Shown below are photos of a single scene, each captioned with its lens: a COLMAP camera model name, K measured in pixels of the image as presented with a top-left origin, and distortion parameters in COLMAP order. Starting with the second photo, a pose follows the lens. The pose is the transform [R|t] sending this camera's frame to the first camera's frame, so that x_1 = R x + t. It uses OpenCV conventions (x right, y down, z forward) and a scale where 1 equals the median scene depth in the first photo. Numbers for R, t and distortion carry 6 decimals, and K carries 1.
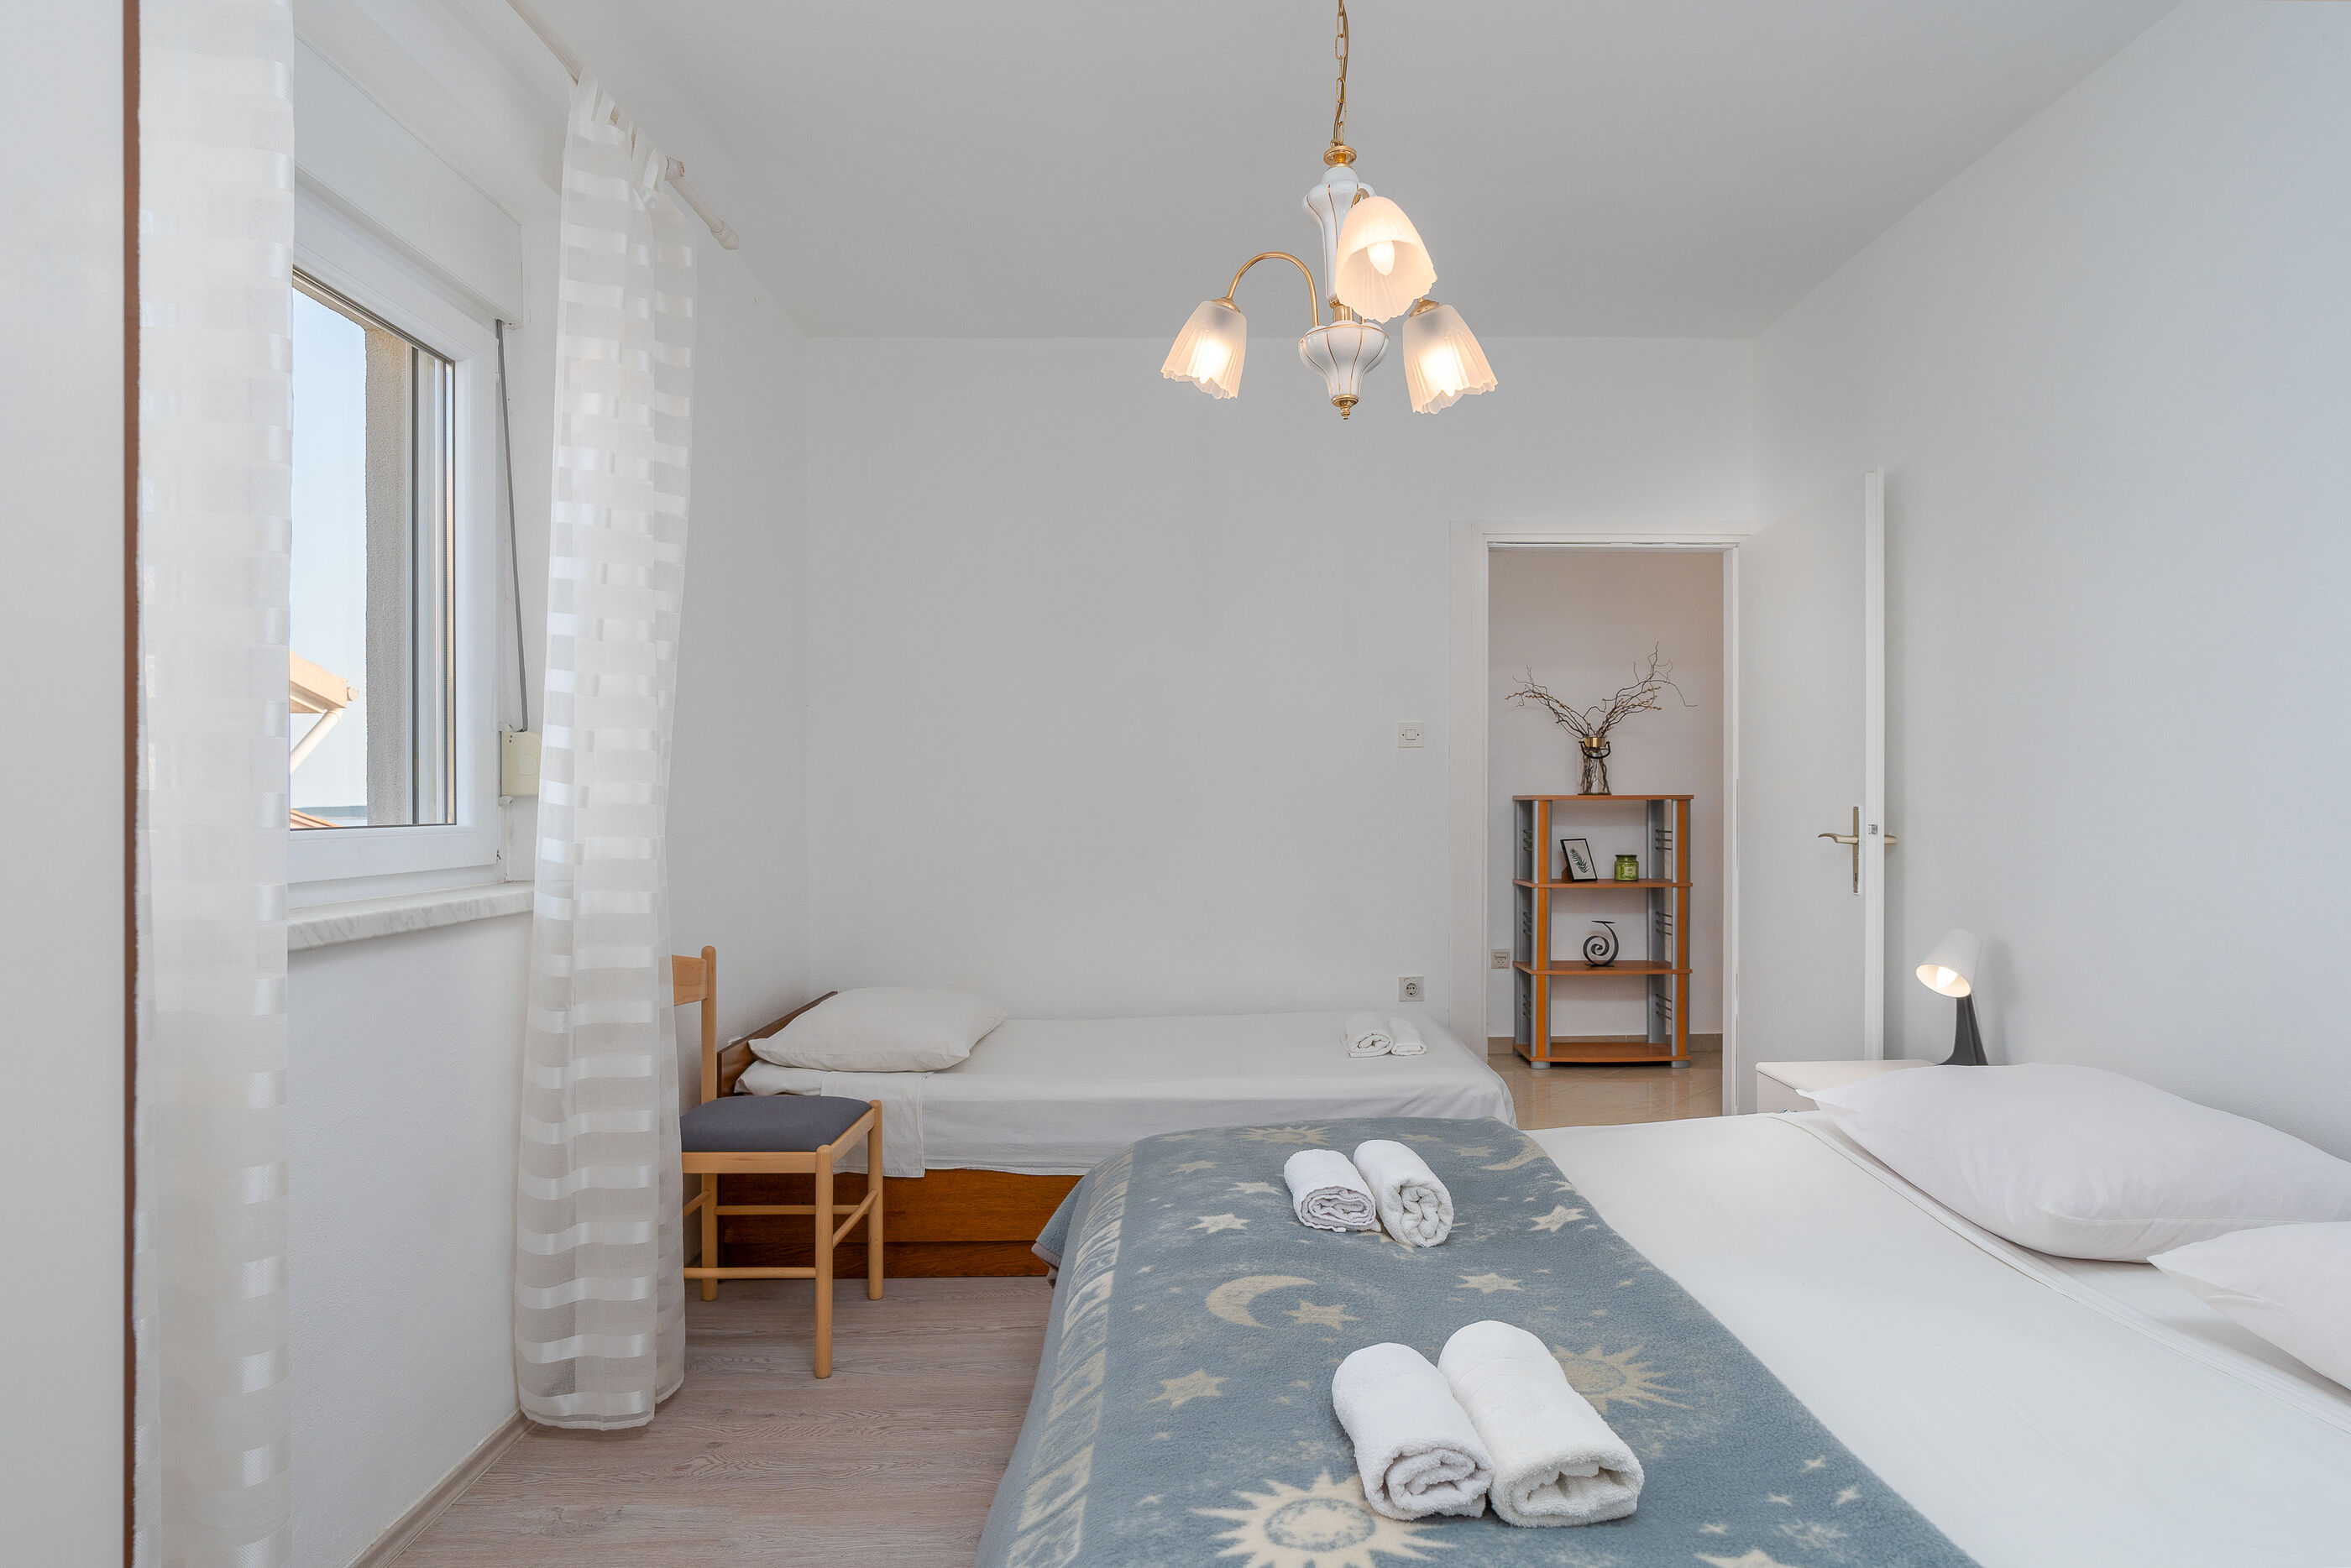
lens RADIAL K [[1238.0, 0, 1172.7], [0, 1238.0, 797.4], [0, 0, 1]] dist [-0.003628, -0.000146]
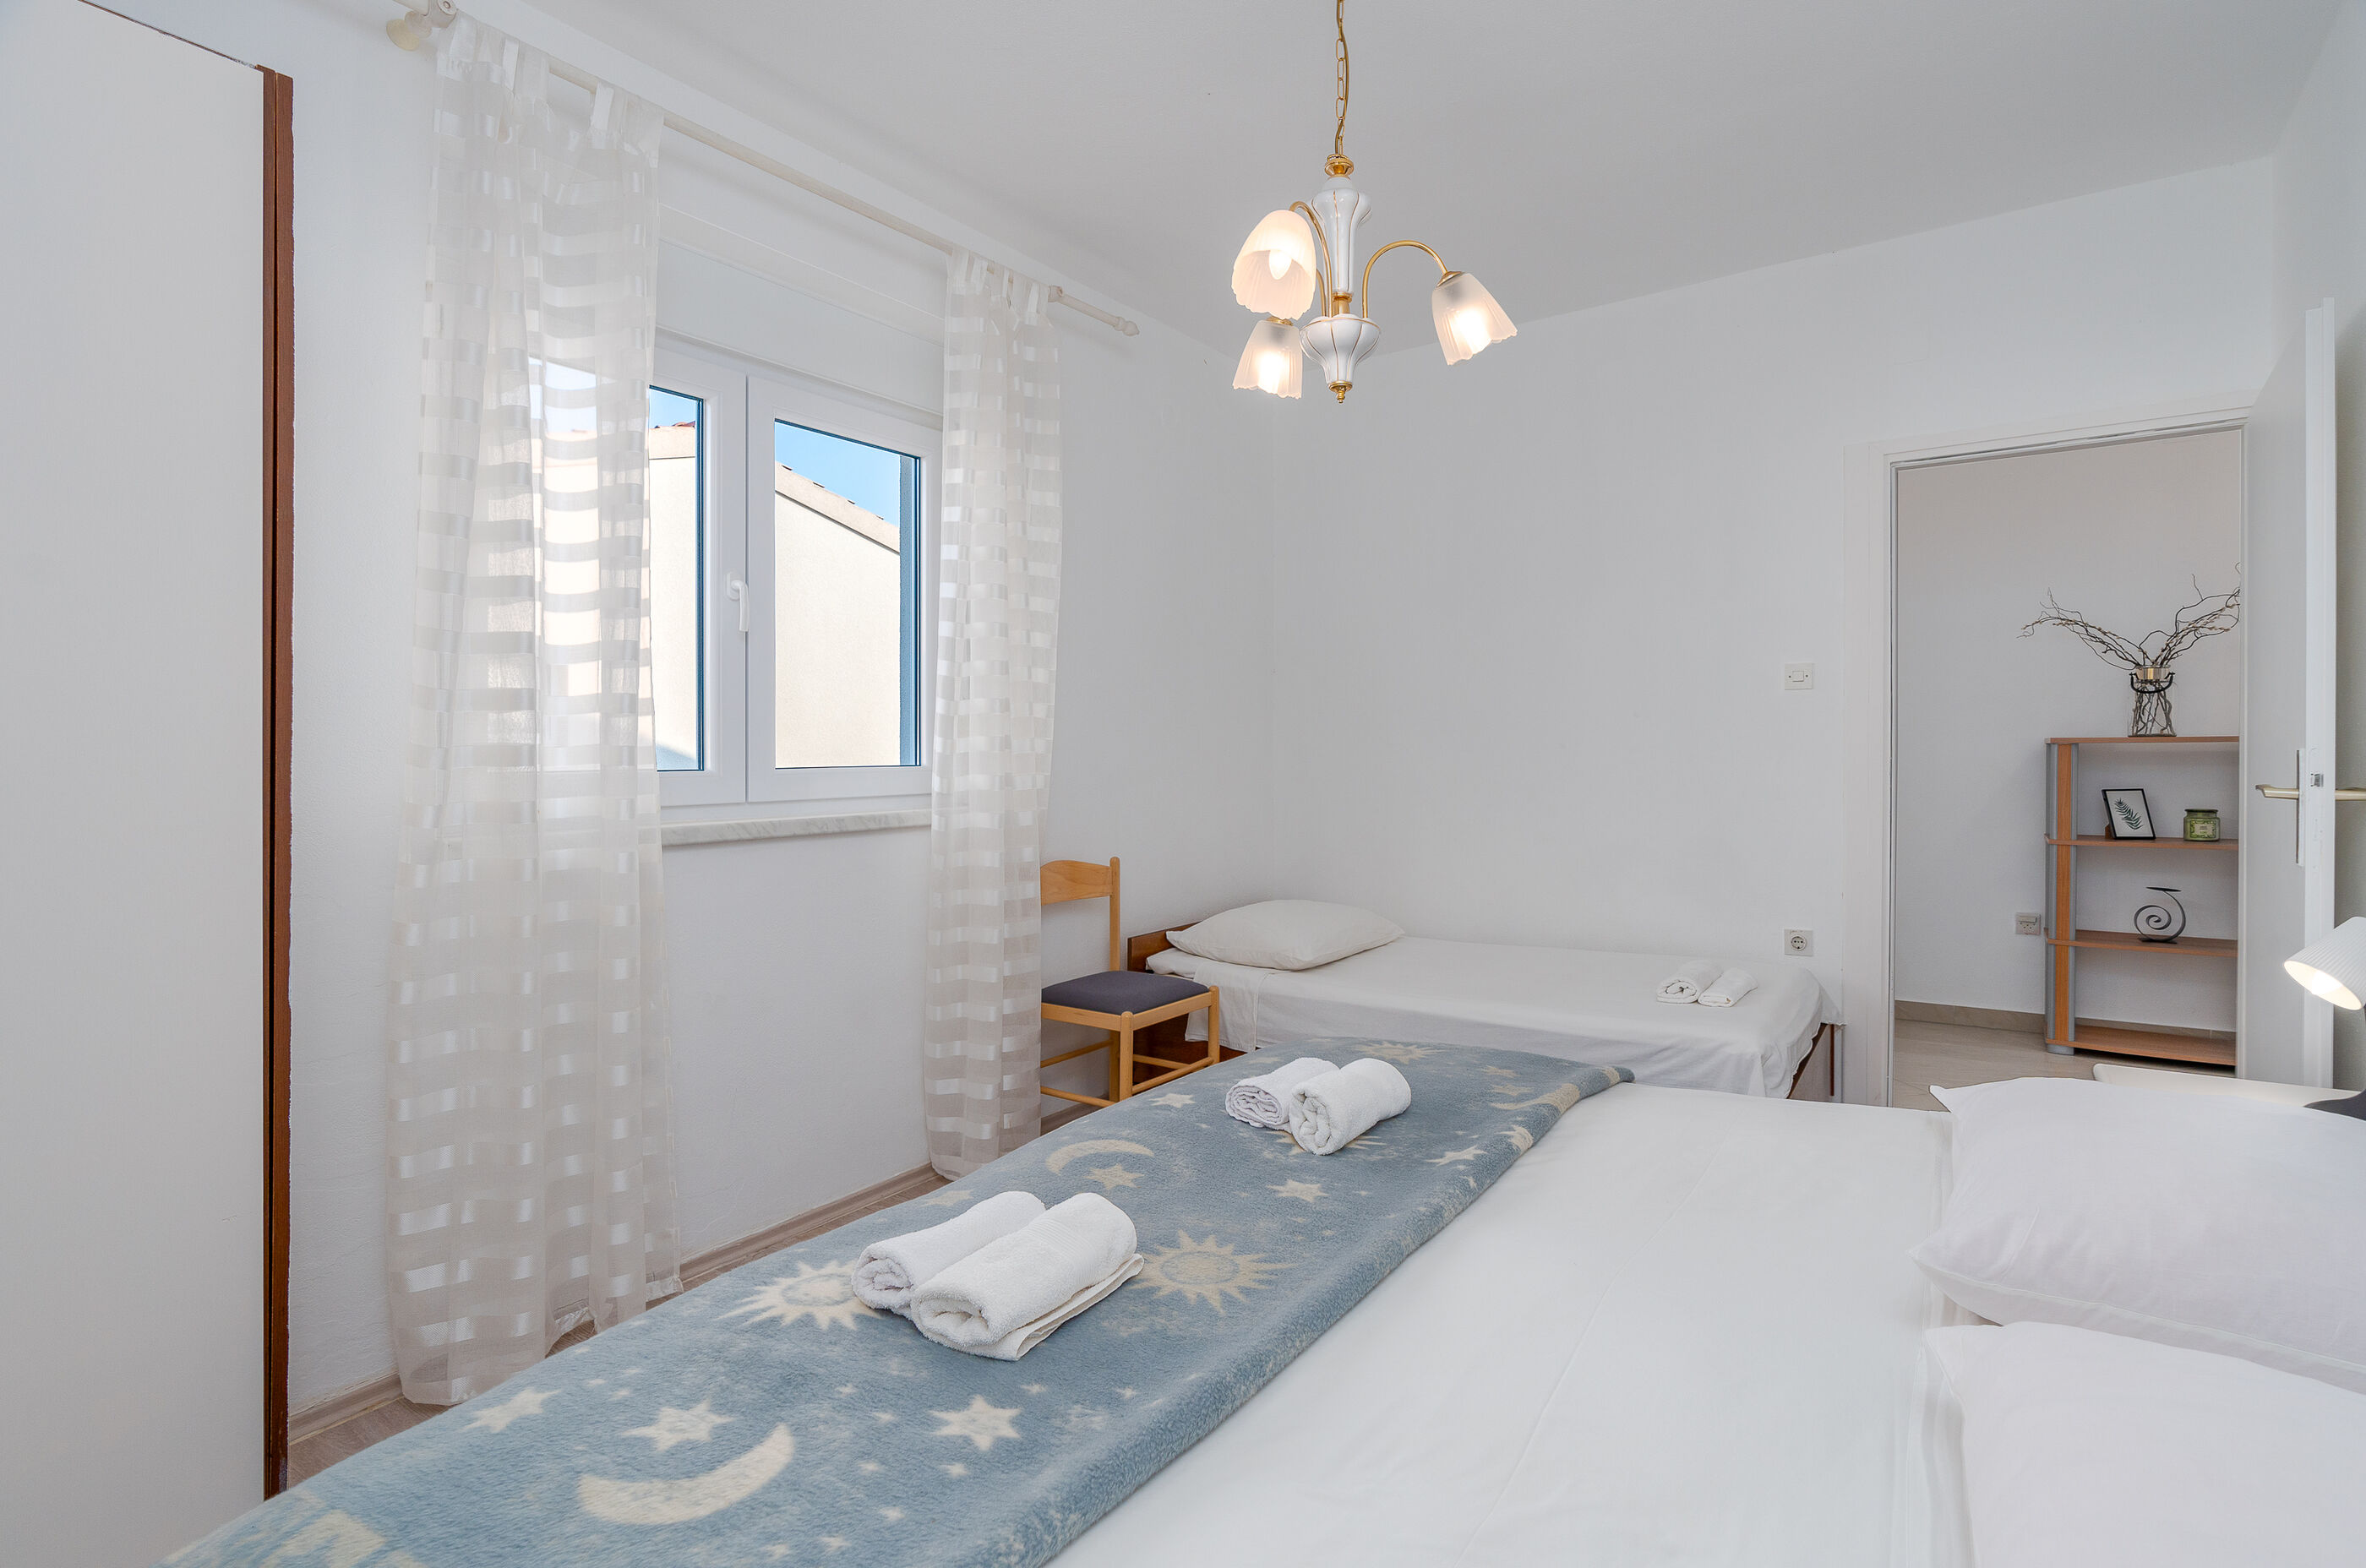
lens RADIAL K [[1081.5, 0, 1240.1], [0, 1081.5, 739.6], [0, 0, 1]] dist [-0.011243, 0.003975]
pose [[0.835278, -0.008987, -0.549755, 0.373293], [0.006795, 0.999959, -0.006023, 0.000609], [0.549786, 0.001295, 0.835304, 0.089536]]
